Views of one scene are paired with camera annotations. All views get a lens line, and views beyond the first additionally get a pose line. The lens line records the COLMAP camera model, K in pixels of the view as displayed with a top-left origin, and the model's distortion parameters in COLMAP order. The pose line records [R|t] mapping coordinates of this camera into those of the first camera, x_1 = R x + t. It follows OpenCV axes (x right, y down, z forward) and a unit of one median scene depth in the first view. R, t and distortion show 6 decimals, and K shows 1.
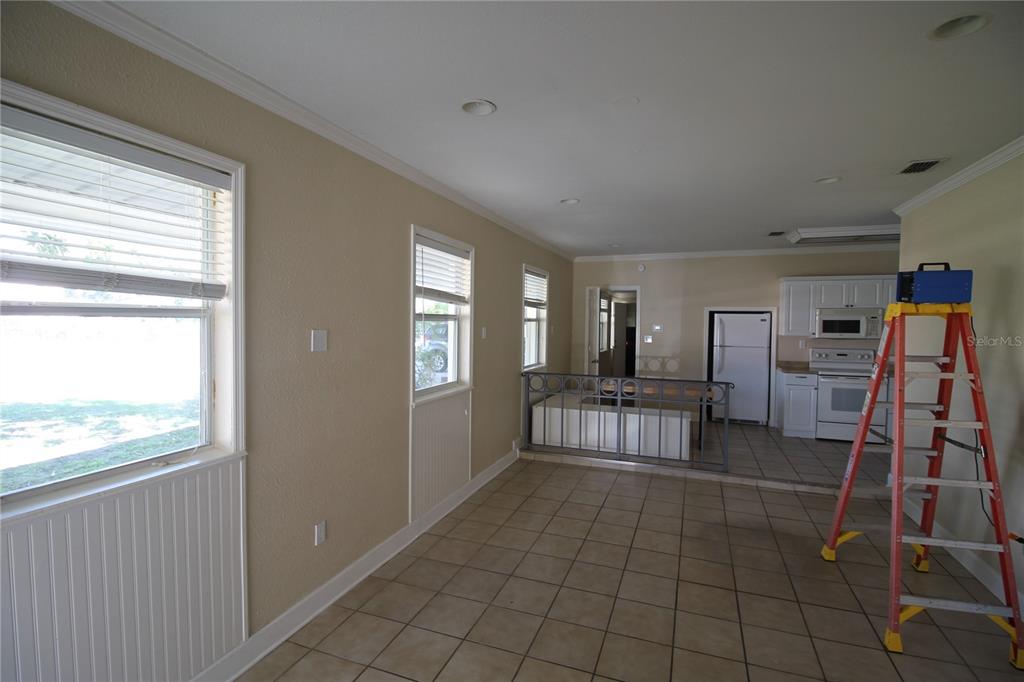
lens RADIAL K [[481.7, 0, 512.6], [0, 481.7, 341.0], [0, 0, 1]] dist [0.000689, 0.000179]
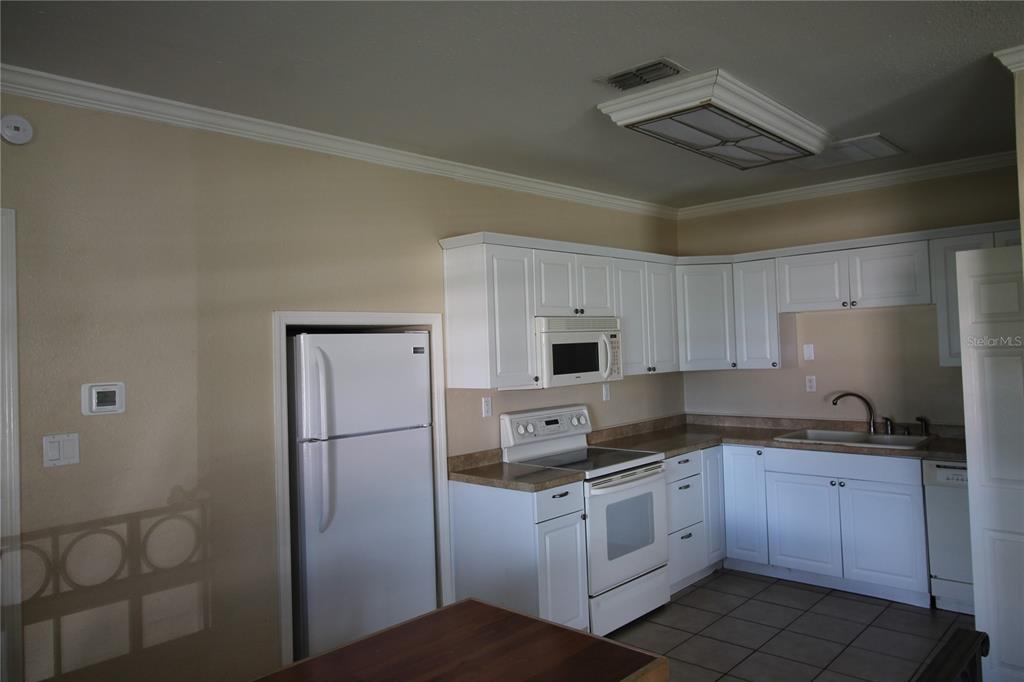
lens RADIAL K [[720.2, 0, 512.3], [0, 720.2, 334.5], [0, 0, 1]] dist [0.007490, 0.001286]
pose [[0.375924, -0.005085, 0.926637, 0.053310], [0.079825, 0.996445, -0.026915, -0.035838], [-0.923206, 0.084087, 0.374994, 0.752586]]
